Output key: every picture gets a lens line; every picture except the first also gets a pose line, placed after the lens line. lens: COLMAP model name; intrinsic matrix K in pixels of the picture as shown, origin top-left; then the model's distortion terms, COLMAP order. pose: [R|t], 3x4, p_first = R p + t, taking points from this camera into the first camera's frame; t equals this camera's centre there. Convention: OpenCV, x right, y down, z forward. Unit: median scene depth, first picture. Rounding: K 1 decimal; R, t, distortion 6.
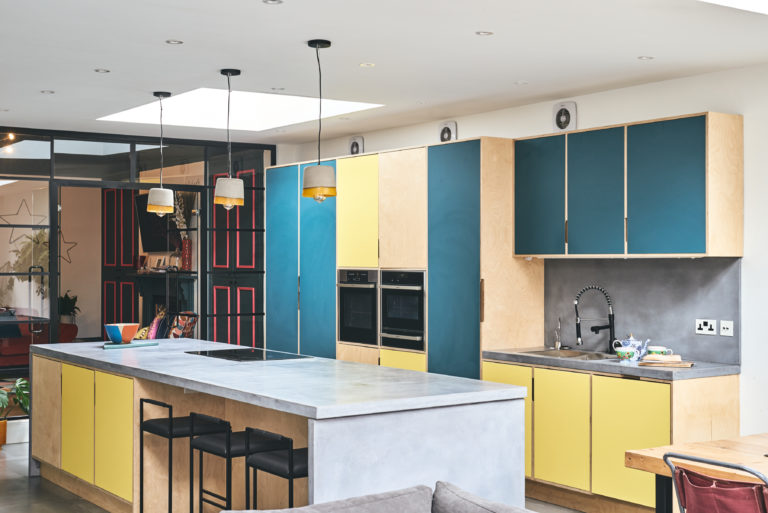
lens RADIAL K [[809.8, 0, 370.3], [0, 809.8, 269.5], [0, 0, 1]] dist [-0.013390, 0.006918]
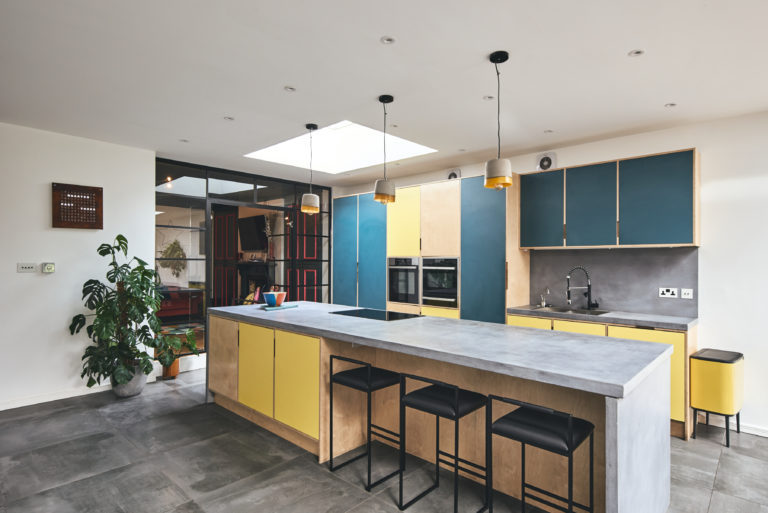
lens RADIAL K [[369.2, 0, 360.8], [0, 369.2, 265.8], [0, 0, 1]] dist [0.001464, -0.000230]
pose [[0.993842, 0.002991, 0.110765, -0.221371], [-0.003254, 0.999992, 0.002198, 0.018212], [-0.110758, -0.002545, 0.993844, 0.330645]]
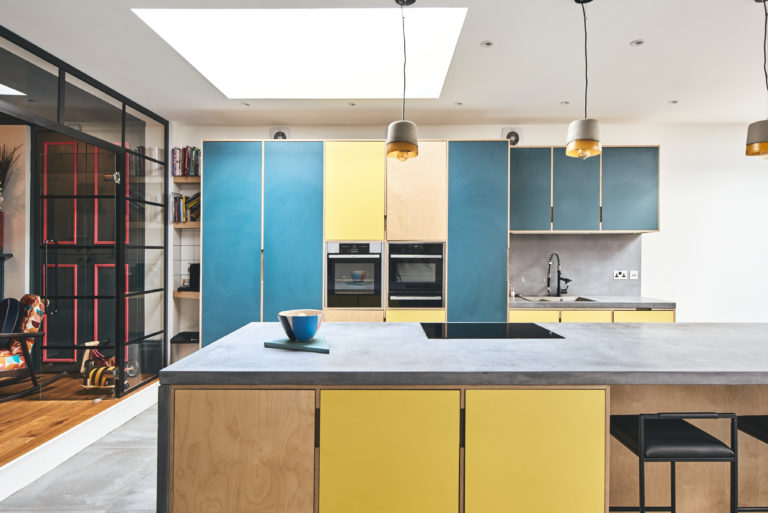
lens RADIAL K [[432.1, 0, 399.5], [0, 432.1, 253.3], [0, 0, 1]] dist [0.002395, 0.000824]
pose [[0.667796, -0.011003, 0.744263, -0.508760], [0.008294, 0.999939, 0.007341, 0.014053], [-0.744298, 0.001271, 0.667846, 0.670050]]
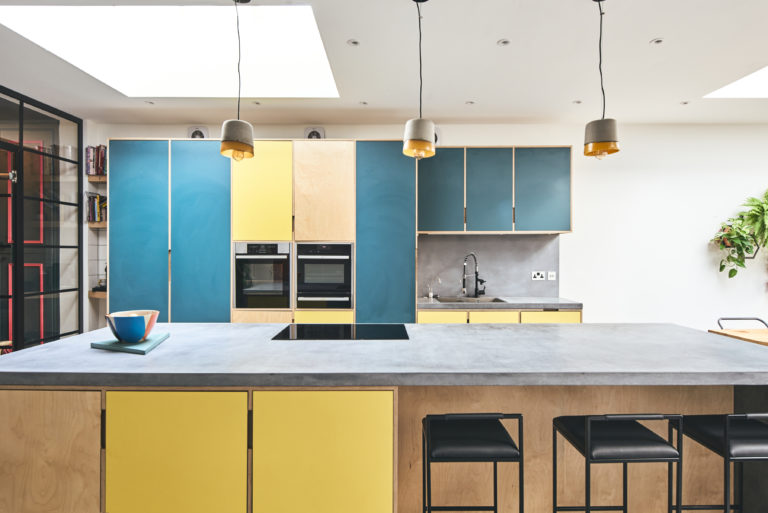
lens RADIAL K [[436.3, 0, 384.0], [0, 436.3, 256.5], [0, 0, 1]] dist [-0.001876, -0.001938]
pose [[0.664054, -0.014463, 0.747545, -0.427776], [0.006215, 0.999885, 0.013825, 0.014675], [-0.747659, -0.004535, 0.664067, 0.578200]]
